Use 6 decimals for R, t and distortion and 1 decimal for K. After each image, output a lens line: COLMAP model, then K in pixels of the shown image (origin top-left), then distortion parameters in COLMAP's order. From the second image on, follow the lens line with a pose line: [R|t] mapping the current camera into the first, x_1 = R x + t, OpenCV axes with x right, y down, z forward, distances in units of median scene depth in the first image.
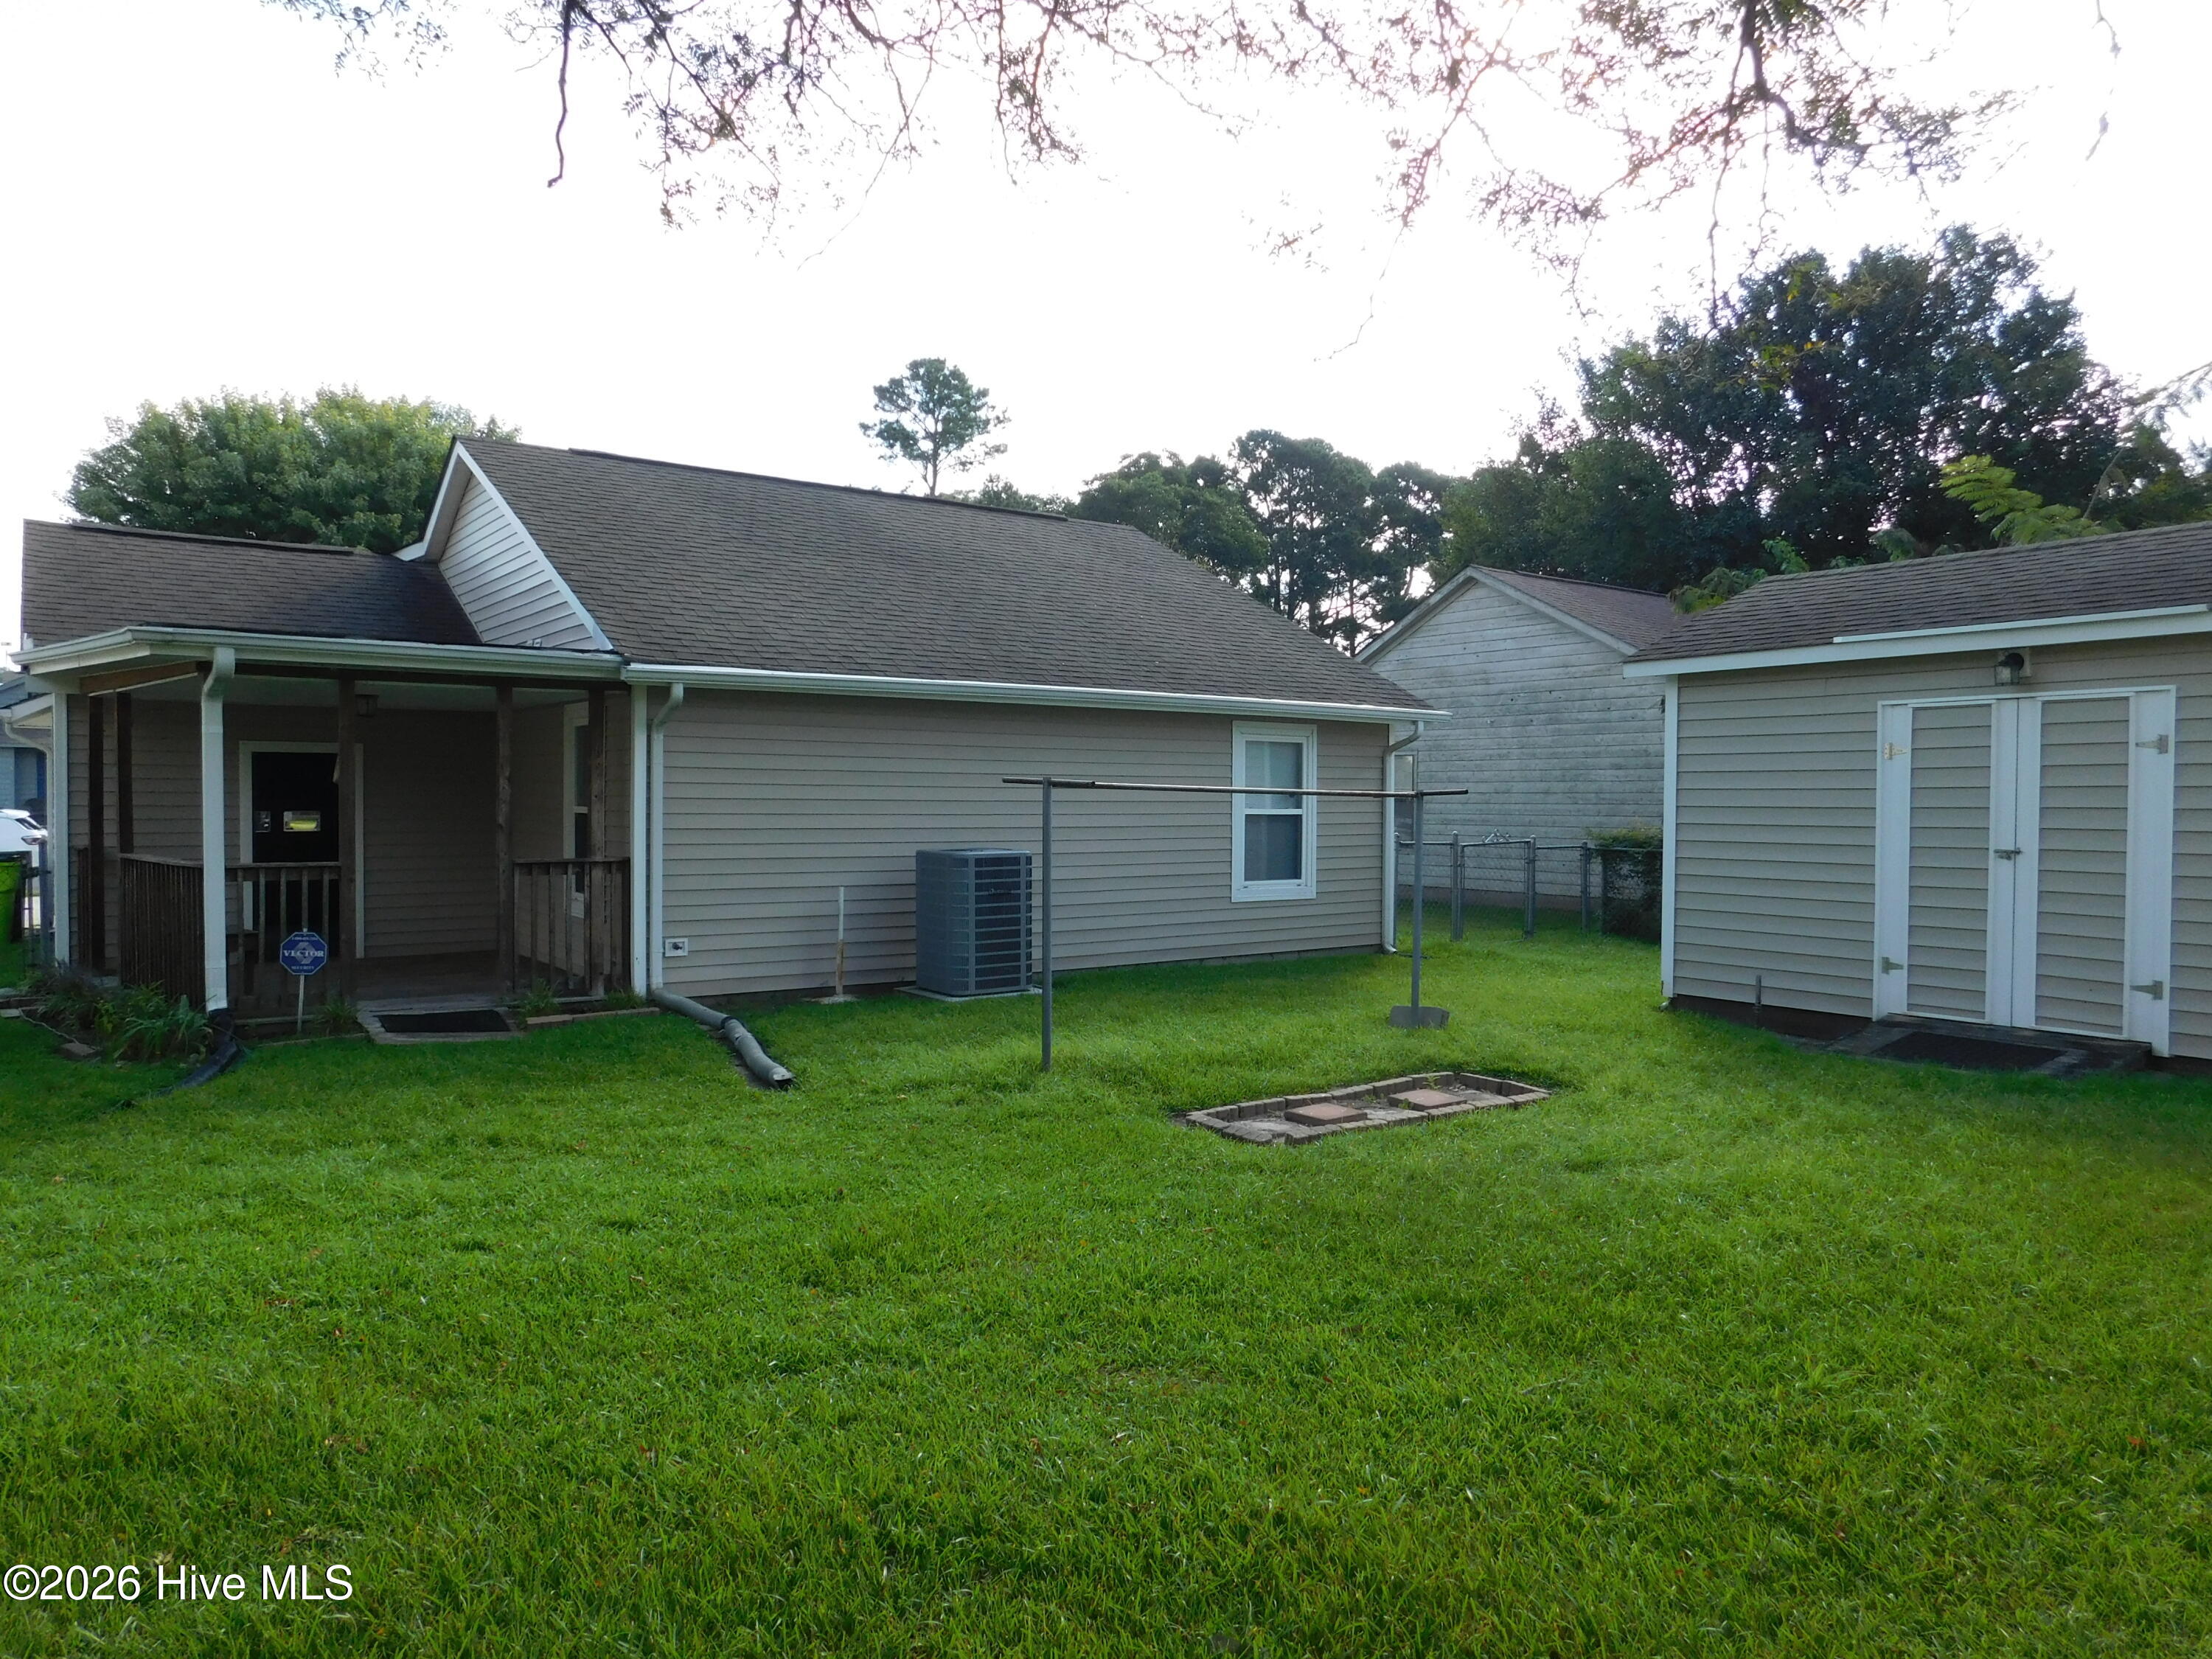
lens RADIAL K [[1471.0, 0, 1110.4], [0, 1471.0, 823.8], [0, 0, 1]] dist [-0.062647, 0.056190]
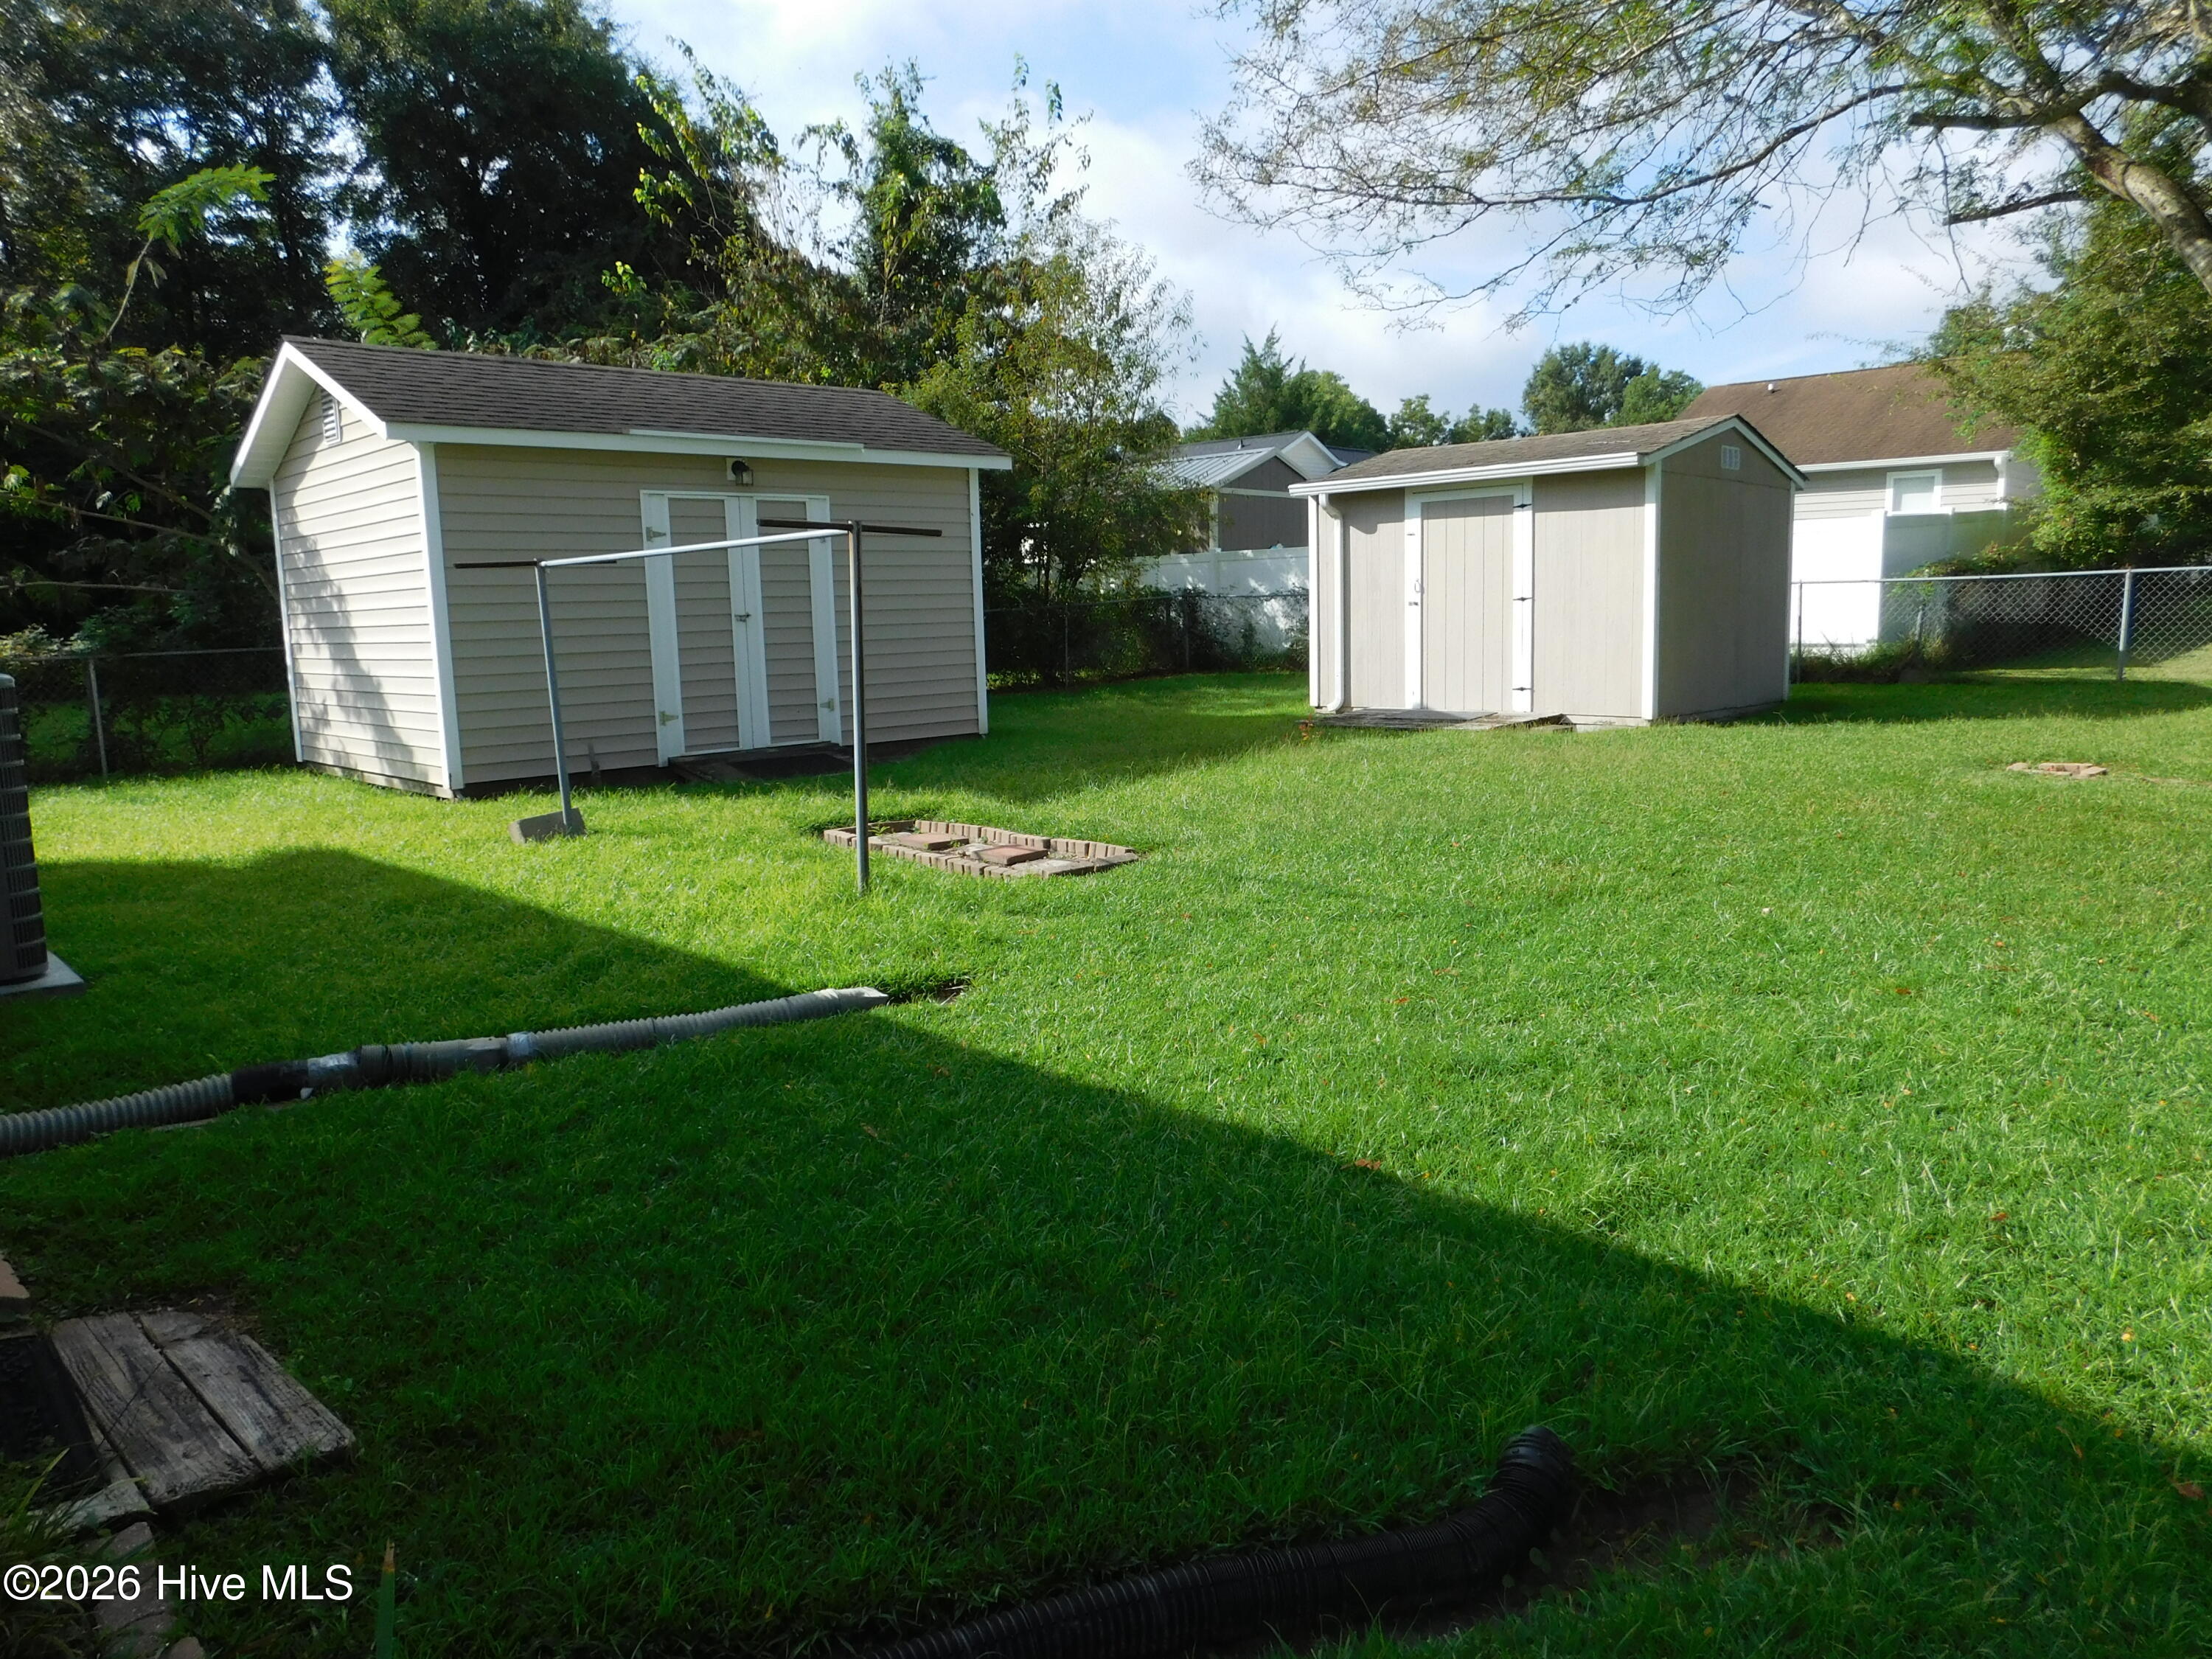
lens RADIAL K [[1471.0, 0, 1110.4], [0, 1471.0, 823.8], [0, 0, 1]] dist [-0.062647, 0.056190]
pose [[-0.175936, -0.144159, 0.973789, -0.637311], [0.035952, 0.987618, 0.152701, 0.012644], [-0.983745, 0.061875, -0.168575, 0.770009]]
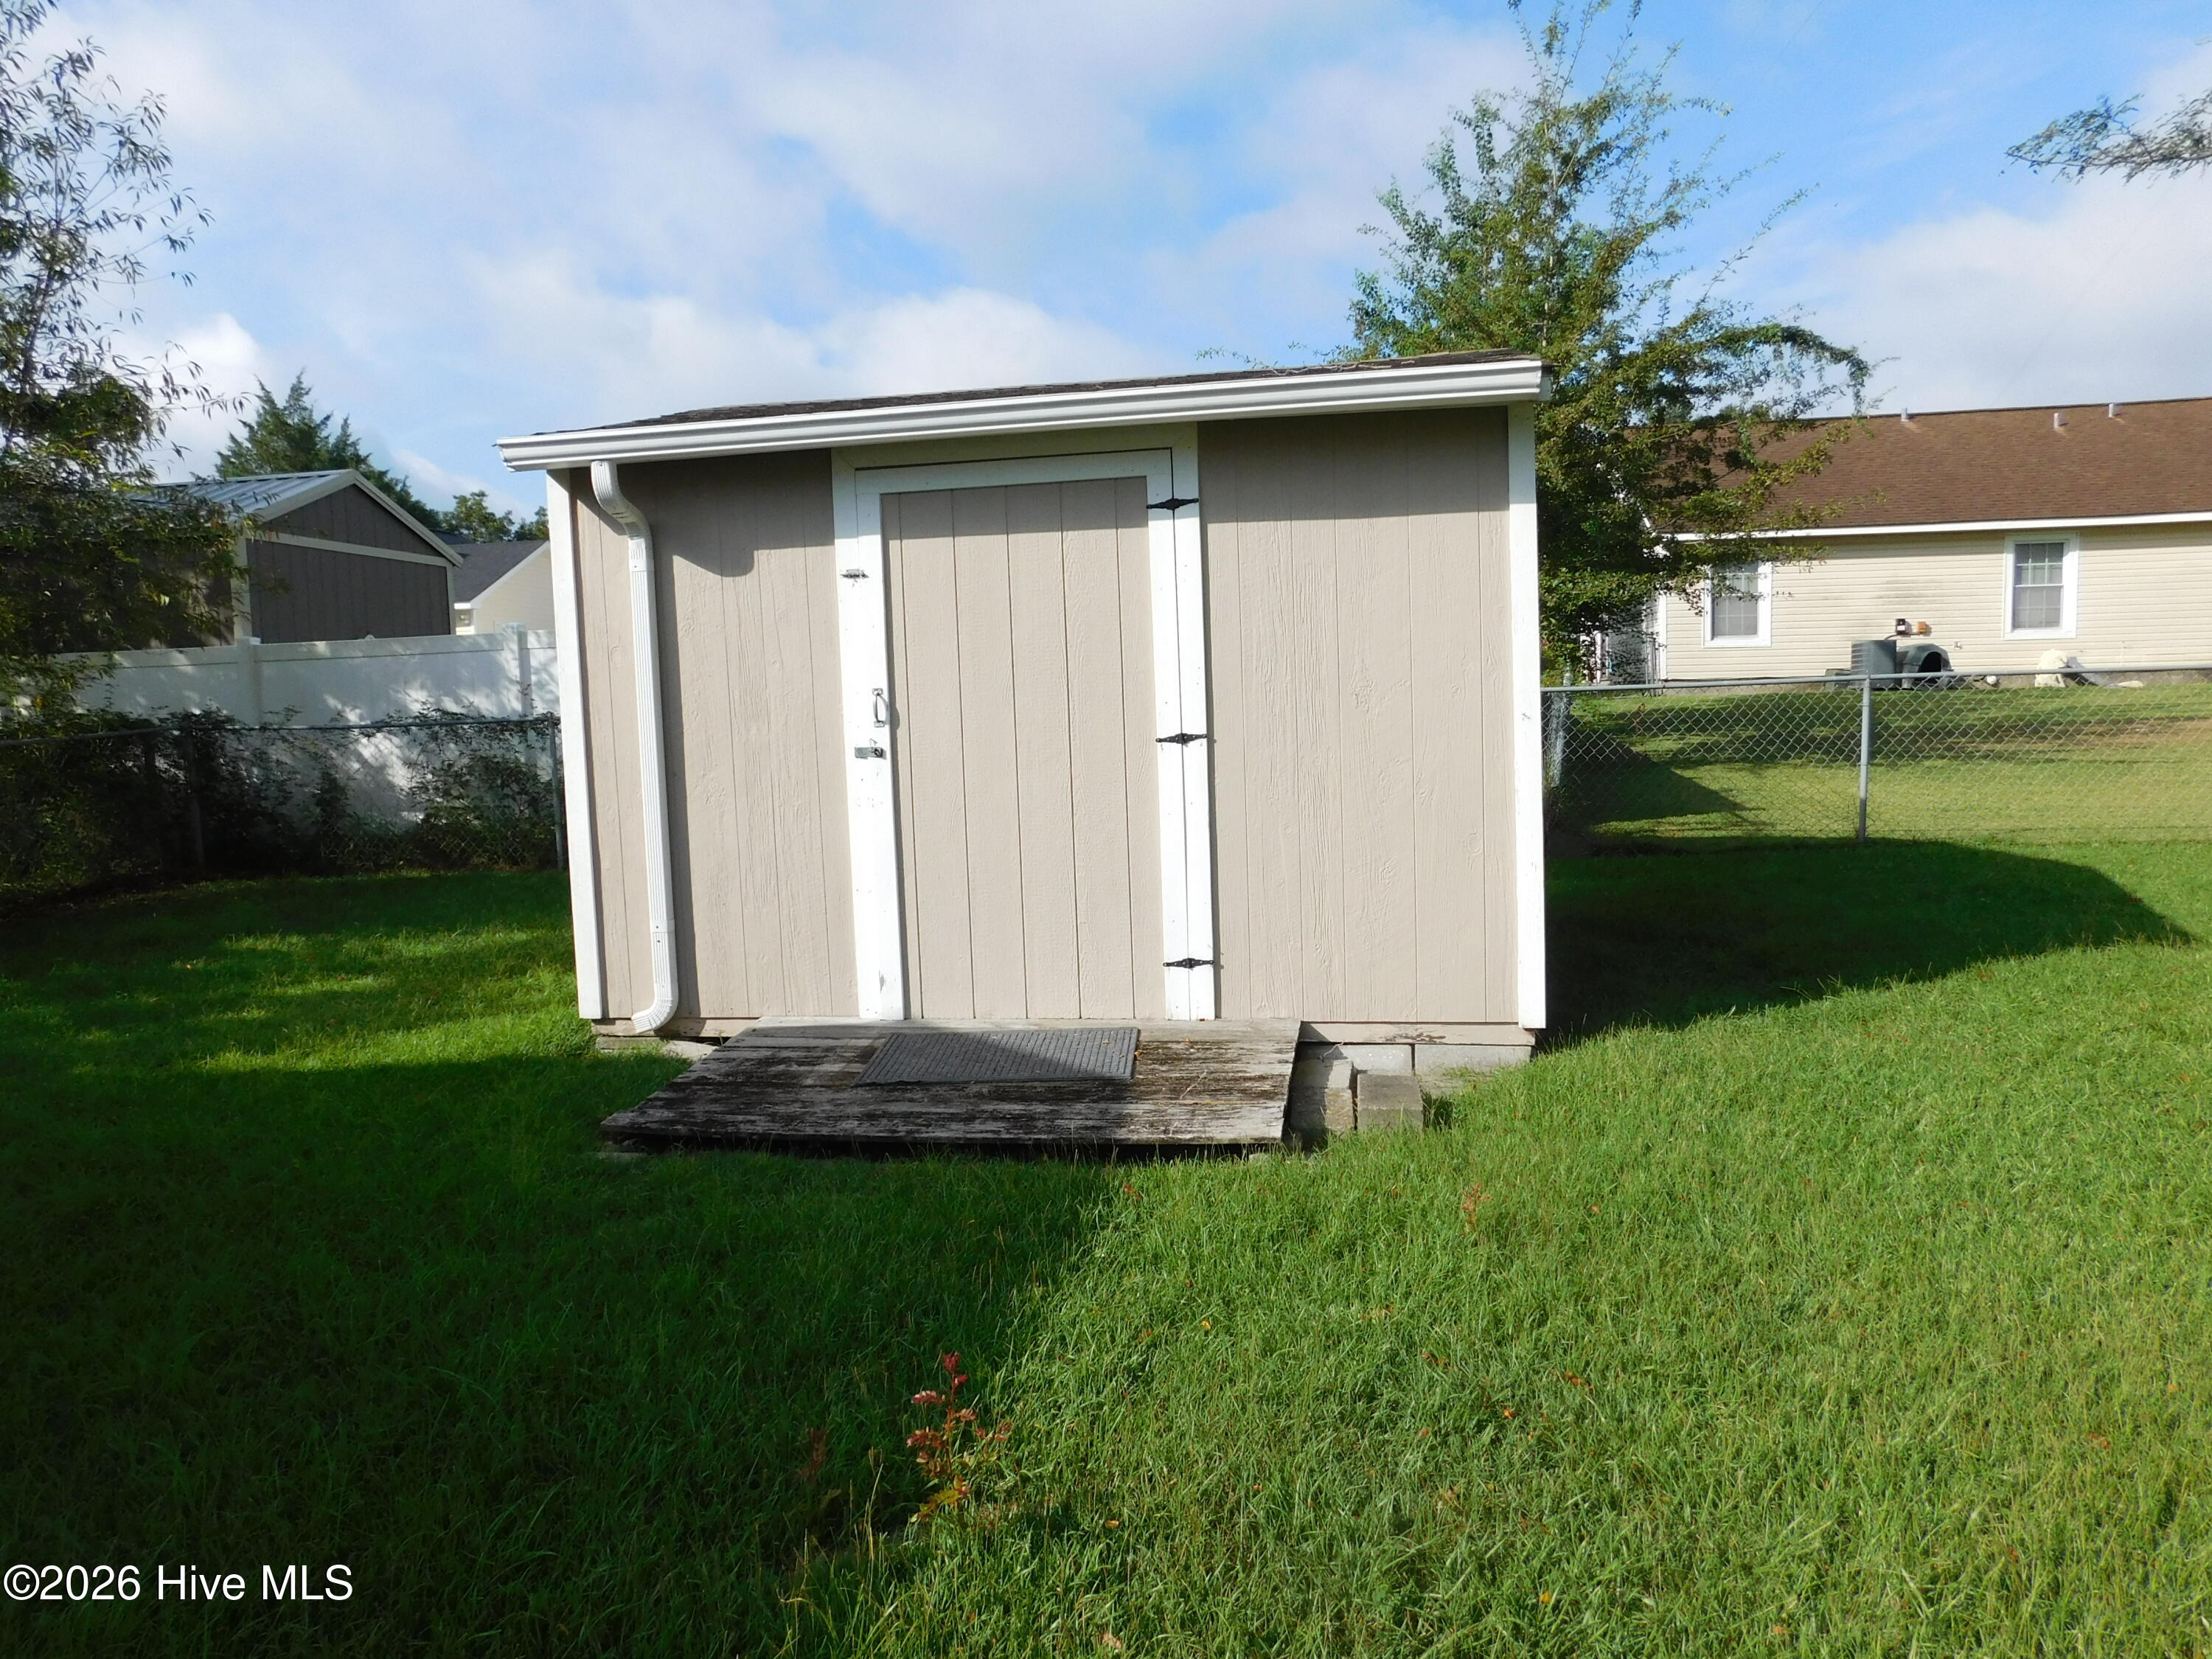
lens RADIAL K [[1457.5, 0, 1114.2], [0, 1457.5, 824.5], [0, 0, 1]] dist [-0.073550, 0.061542]
pose [[-0.717783, -0.043601, 0.694901, 0.231643], [0.037796, 0.994126, 0.101416, 0.004239], [-0.695241, 0.099059, -0.711918, 0.567166]]
